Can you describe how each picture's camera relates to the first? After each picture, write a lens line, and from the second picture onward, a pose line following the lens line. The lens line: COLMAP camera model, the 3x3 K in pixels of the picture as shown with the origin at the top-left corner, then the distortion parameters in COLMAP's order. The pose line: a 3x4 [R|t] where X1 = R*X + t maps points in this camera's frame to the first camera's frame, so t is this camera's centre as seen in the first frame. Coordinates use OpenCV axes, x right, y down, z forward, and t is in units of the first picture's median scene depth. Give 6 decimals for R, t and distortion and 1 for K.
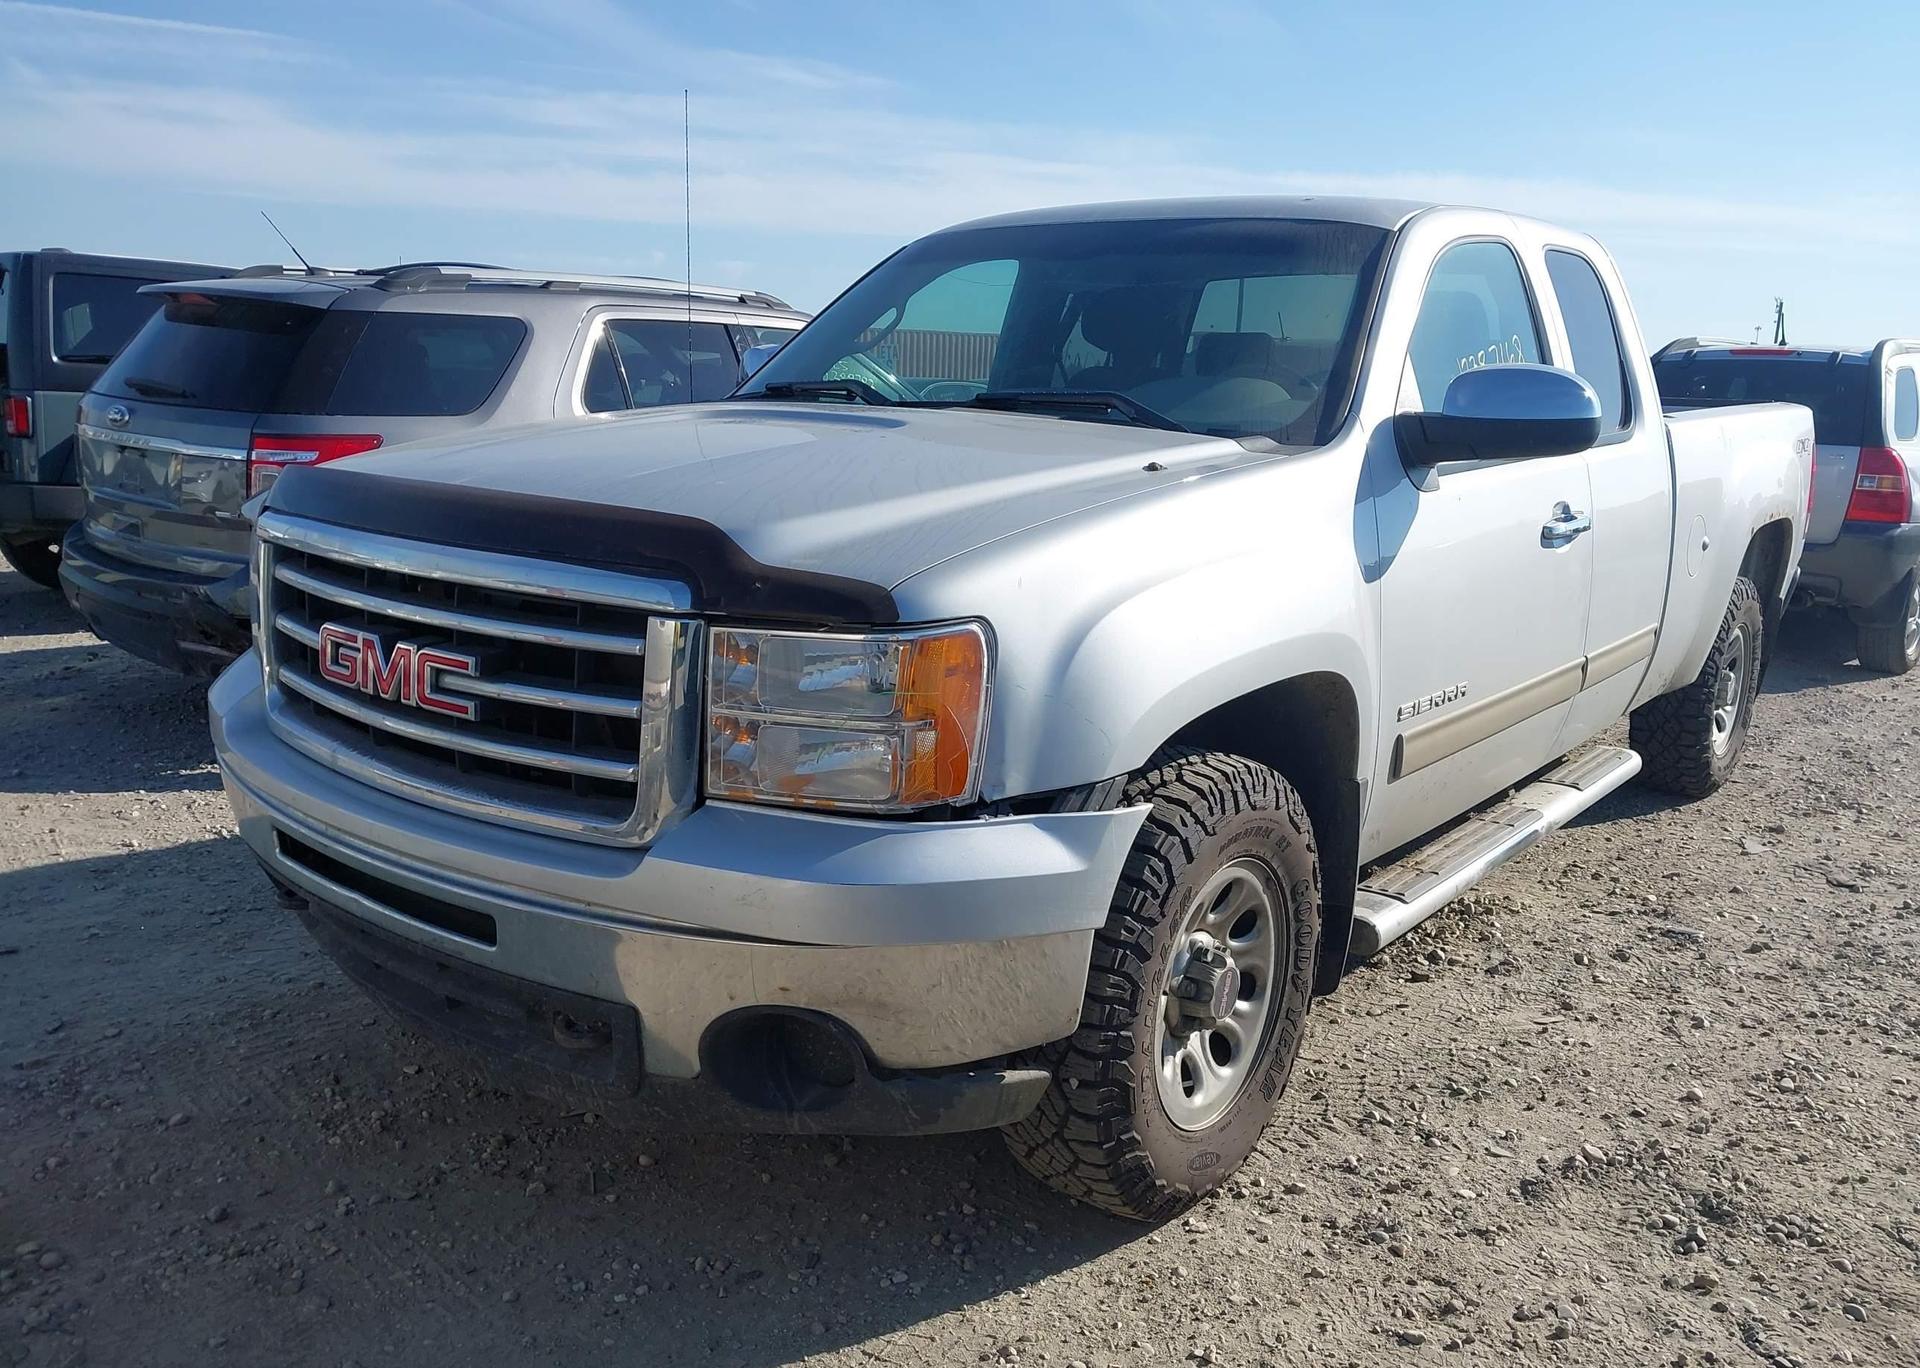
lens RADIAL K [[1558.5, 0, 1005.2], [0, 1558.5, 757.3], [0, 0, 1]] dist [0.008169, -0.000705]
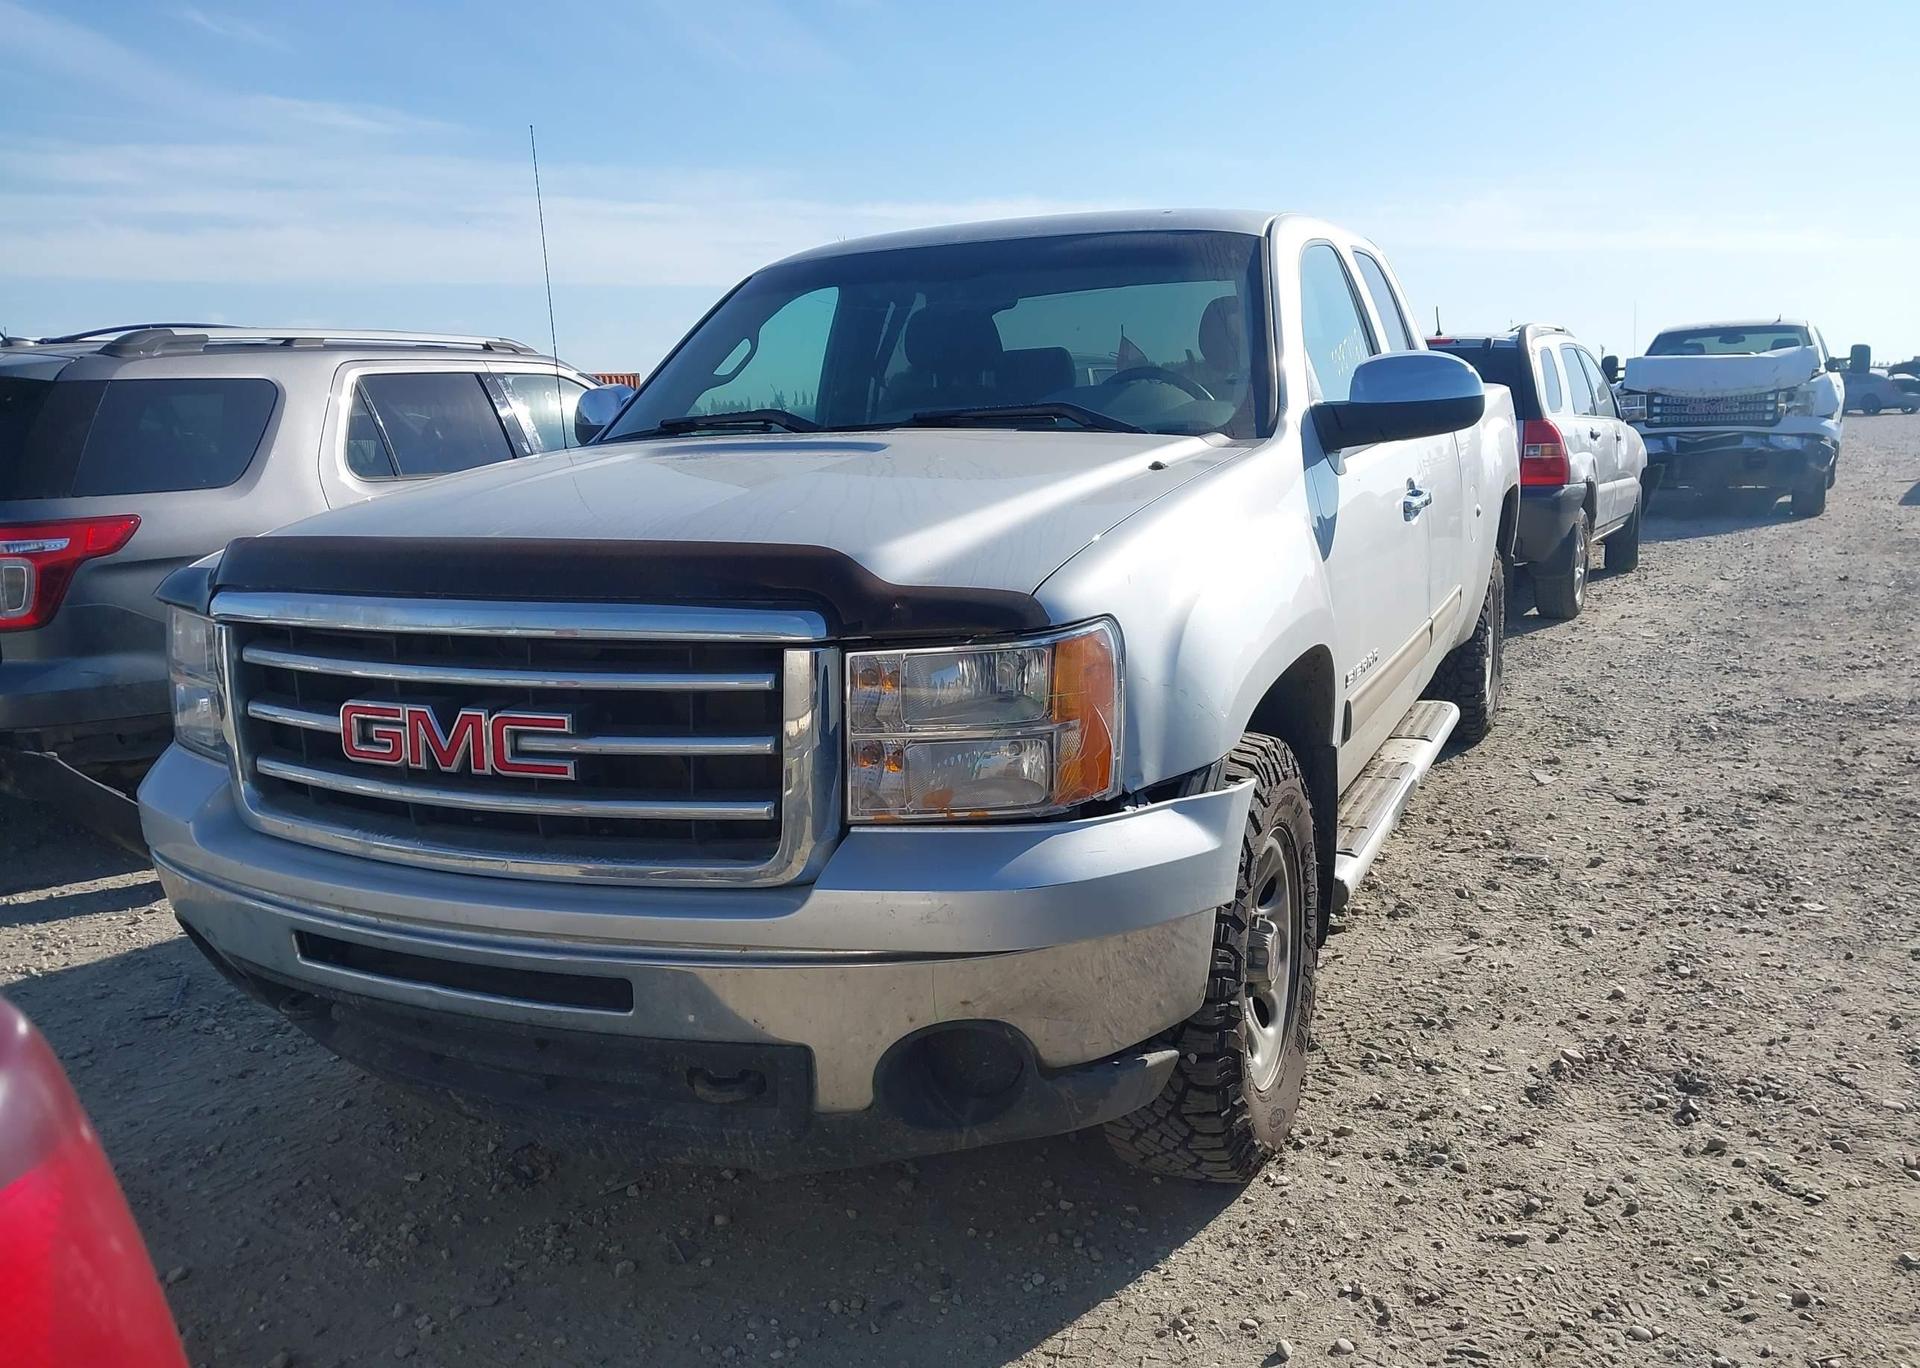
lens RADIAL K [[1551.5, 0, 1000.0], [0, 1551.5, 767.2], [0, 0, 1]] dist [0.006857, 0.000458]
pose [[0.966000, -0.120814, 0.228579, -0.236597], [0.123609, 0.992329, 0.002105, -0.001003], [-0.227080, 0.026221, 0.973523, 0.014203]]
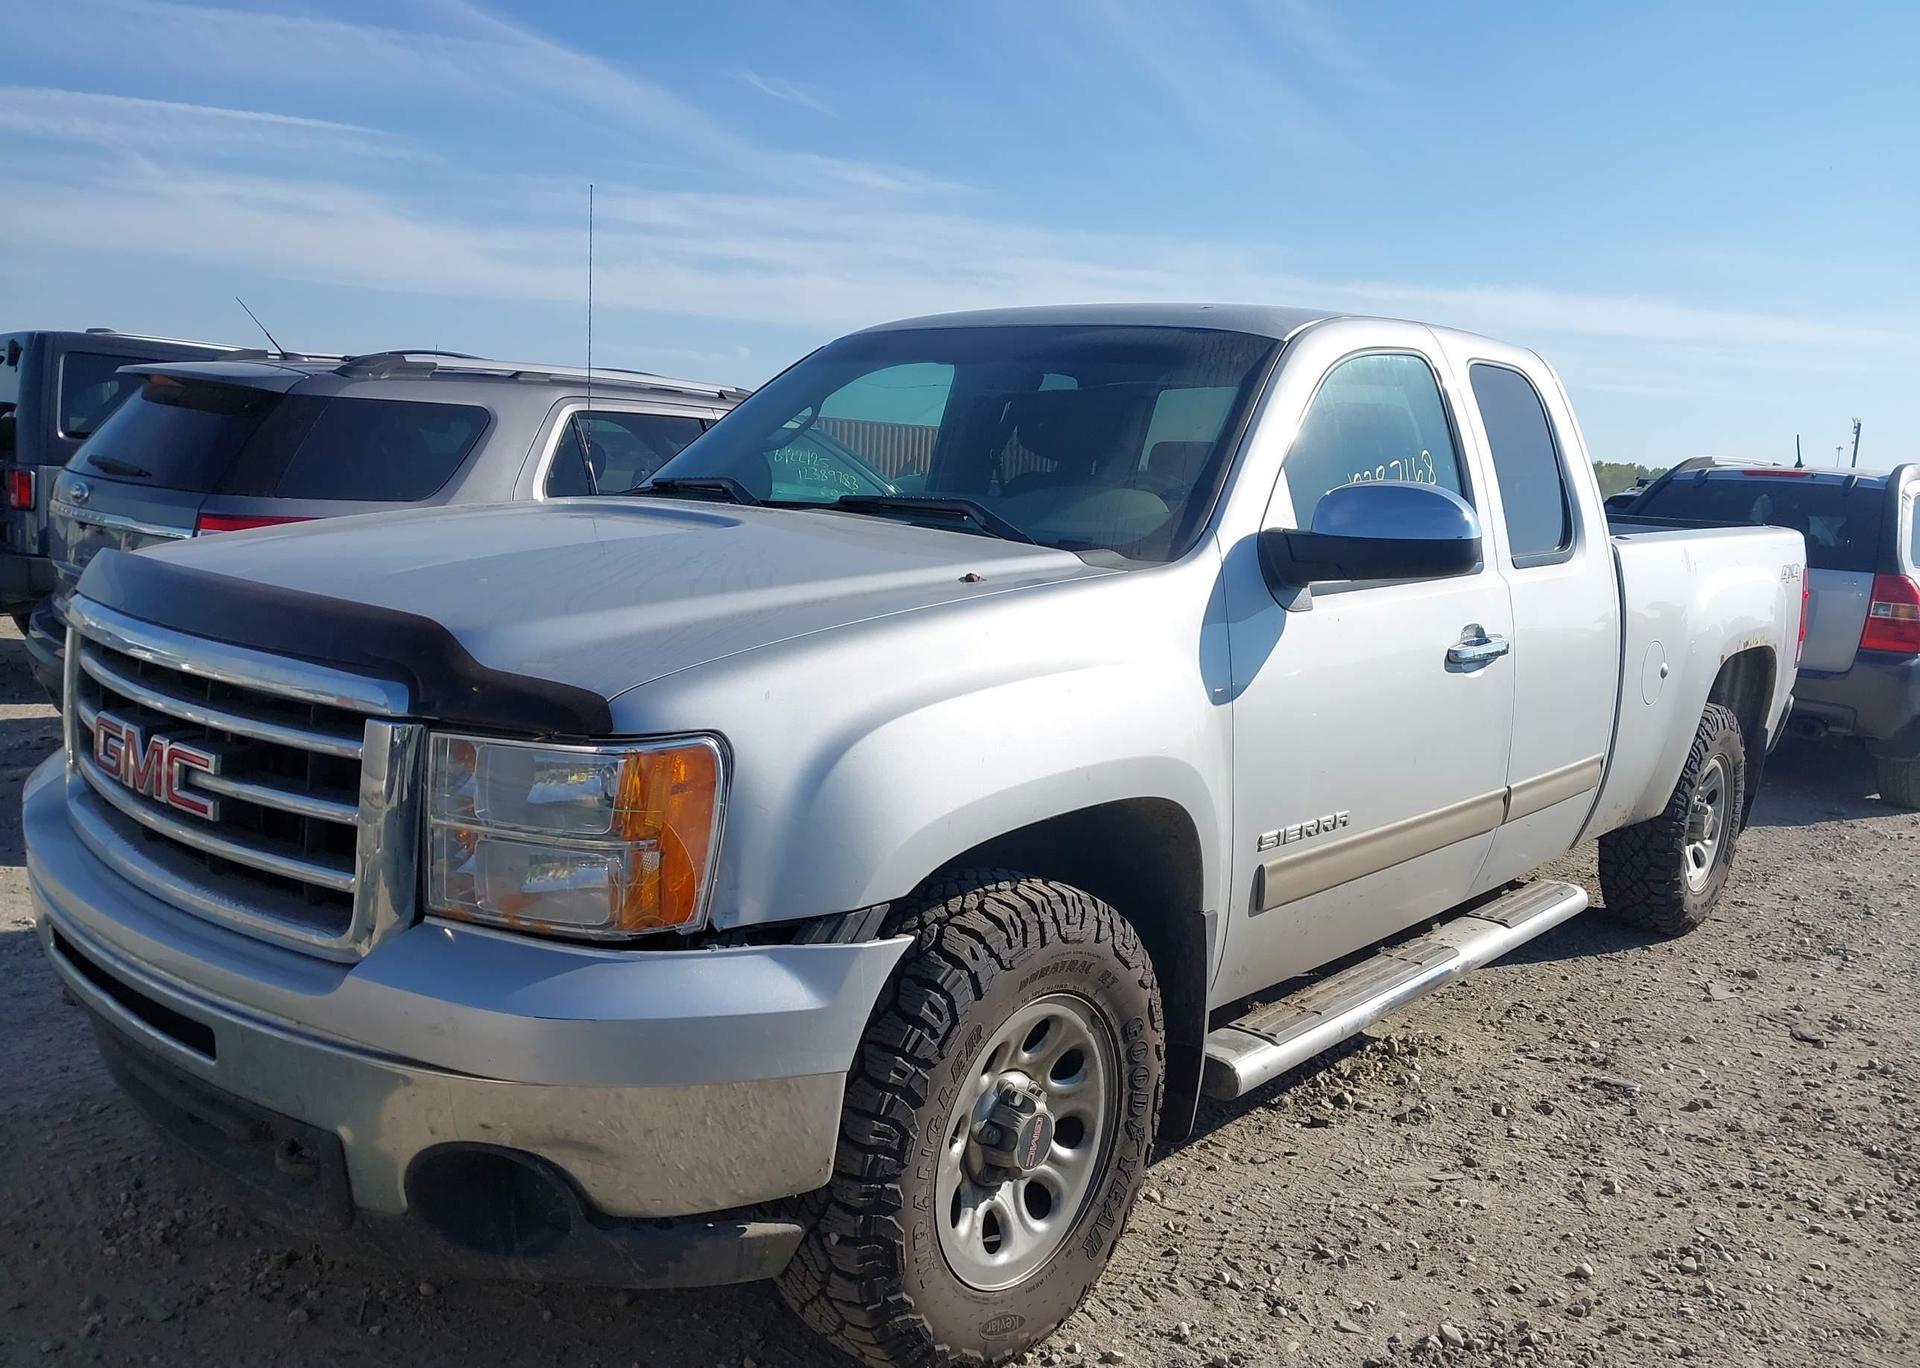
lens RADIAL K [[1558.5, 0, 1005.2], [0, 1558.5, 757.3], [0, 0, 1]] dist [0.008169, -0.000705]
pose [[0.998158, 0.035811, -0.048966, 0.145415], [-0.038680, 0.997511, -0.058958, -0.019141], [0.046733, 0.060743, 0.997059, 0.053338]]
